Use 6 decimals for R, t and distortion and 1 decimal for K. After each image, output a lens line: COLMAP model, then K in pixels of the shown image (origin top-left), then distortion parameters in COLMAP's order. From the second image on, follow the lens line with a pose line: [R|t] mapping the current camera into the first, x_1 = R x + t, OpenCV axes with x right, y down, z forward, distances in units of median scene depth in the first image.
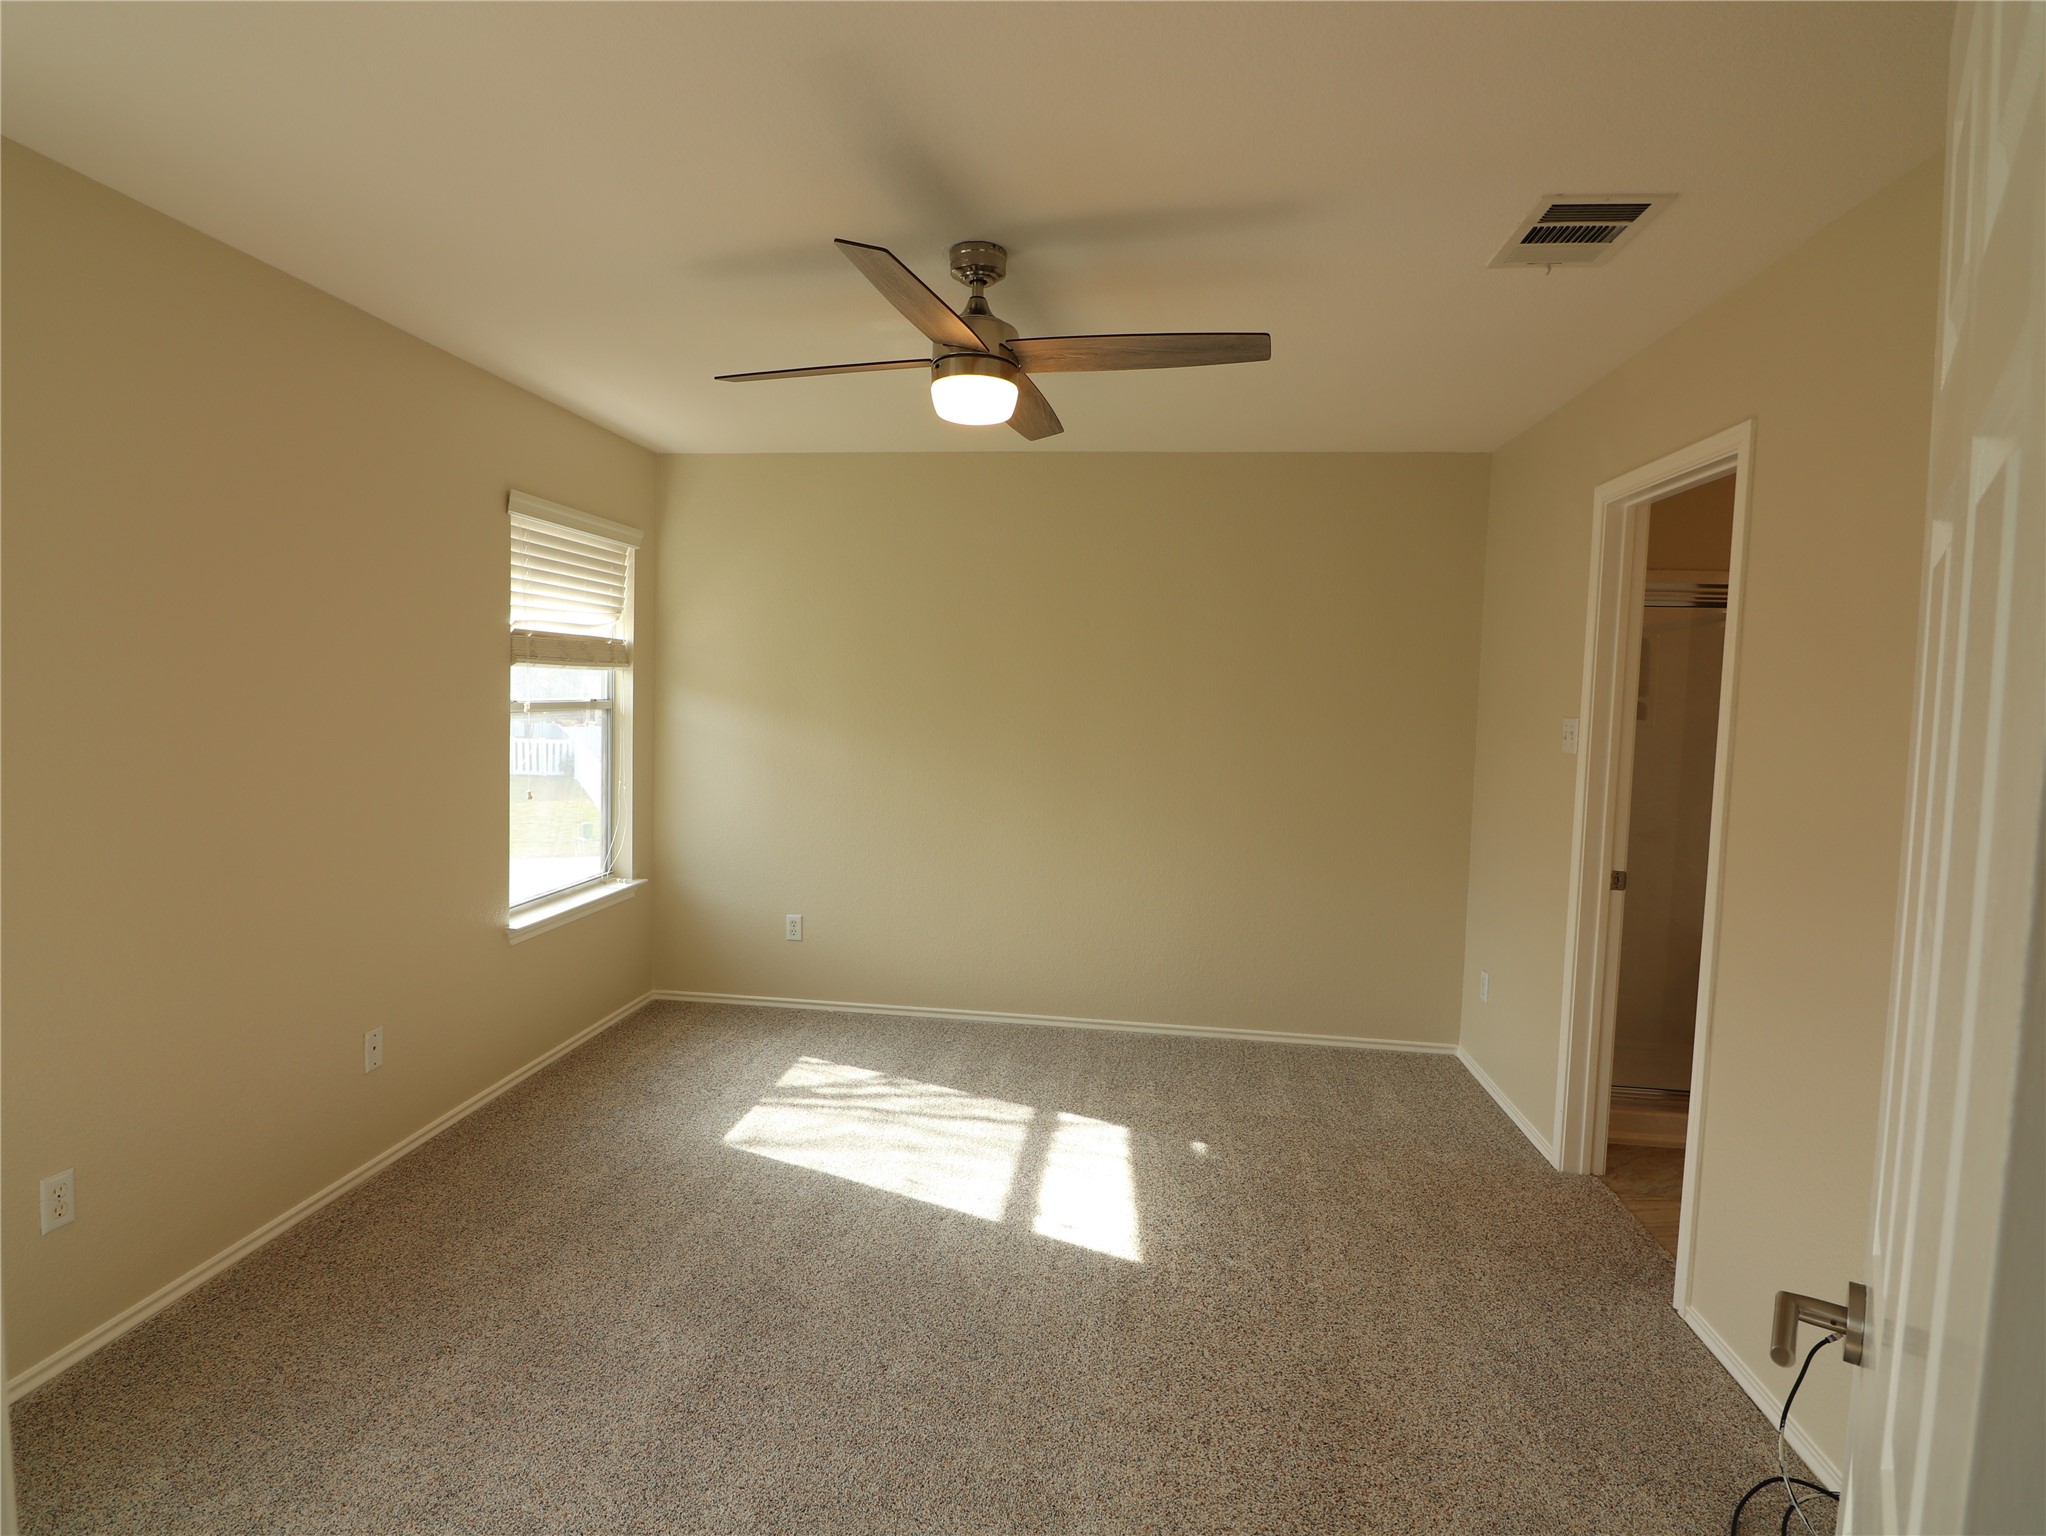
lens RADIAL K [[1066.9, 0, 1005.2], [0, 1066.9, 753.7], [0, 0, 1]] dist [-0.011671, -0.000757]
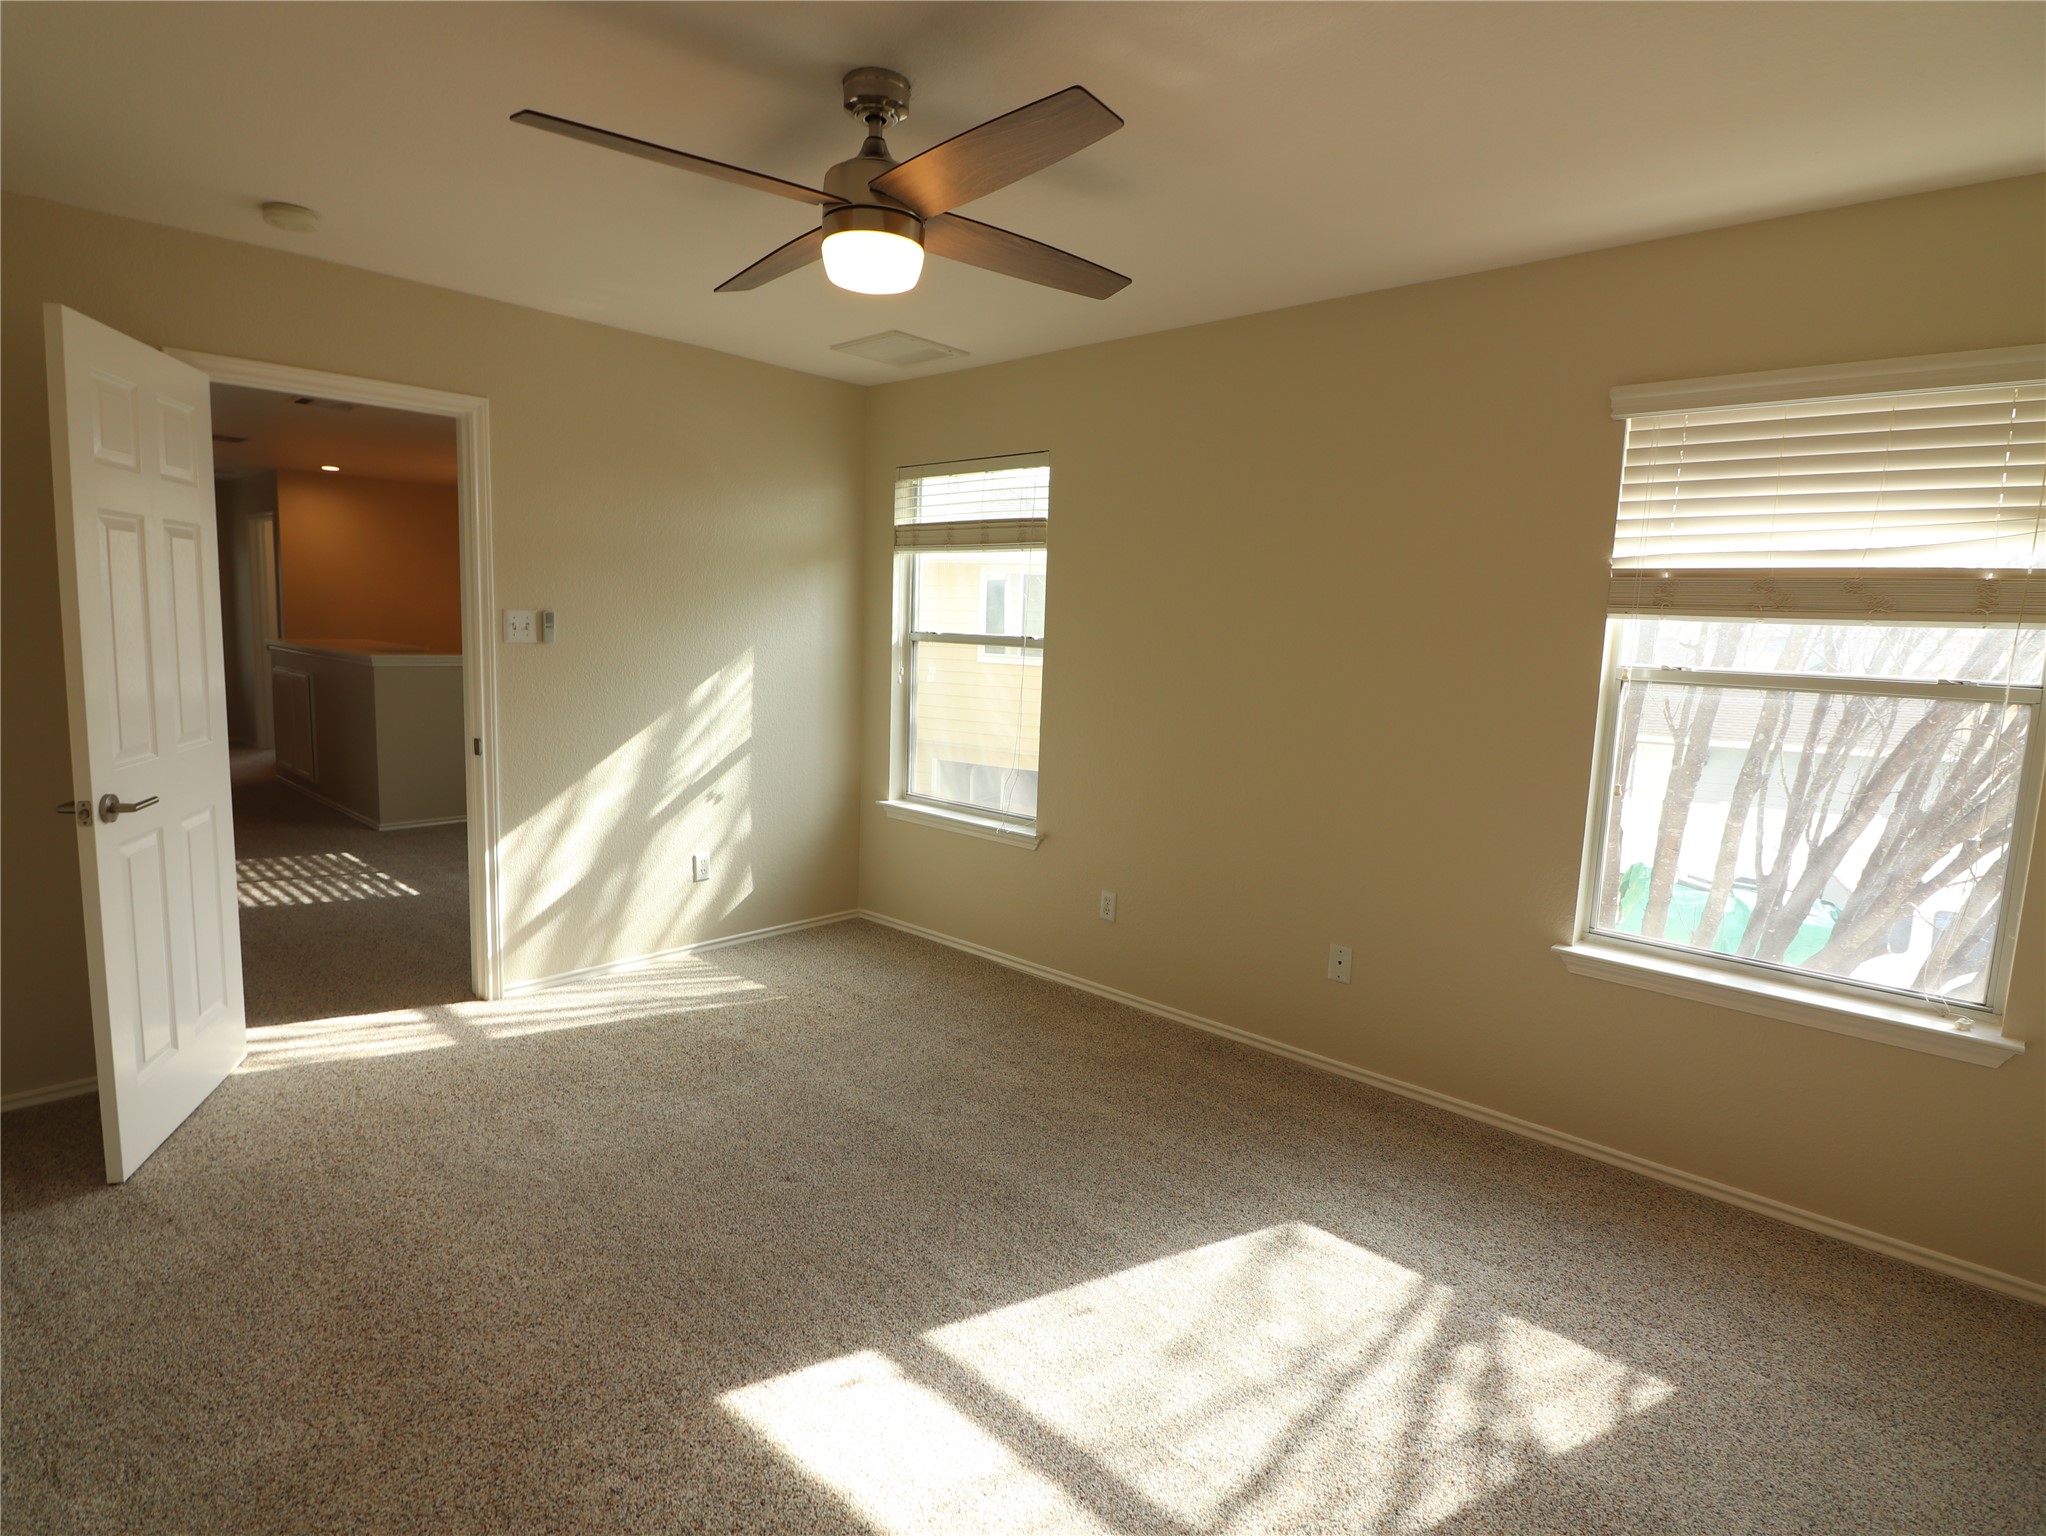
lens RADIAL K [[1066.9, 0, 1005.2], [0, 1066.9, 753.7], [0, 0, 1]] dist [-0.011671, -0.000757]
pose [[-0.580159, 0.061924, -0.812146, 0.420707], [-0.098268, 0.984501, 0.145264, -0.054629], [0.808554, 0.164085, -0.565081, 1.100811]]
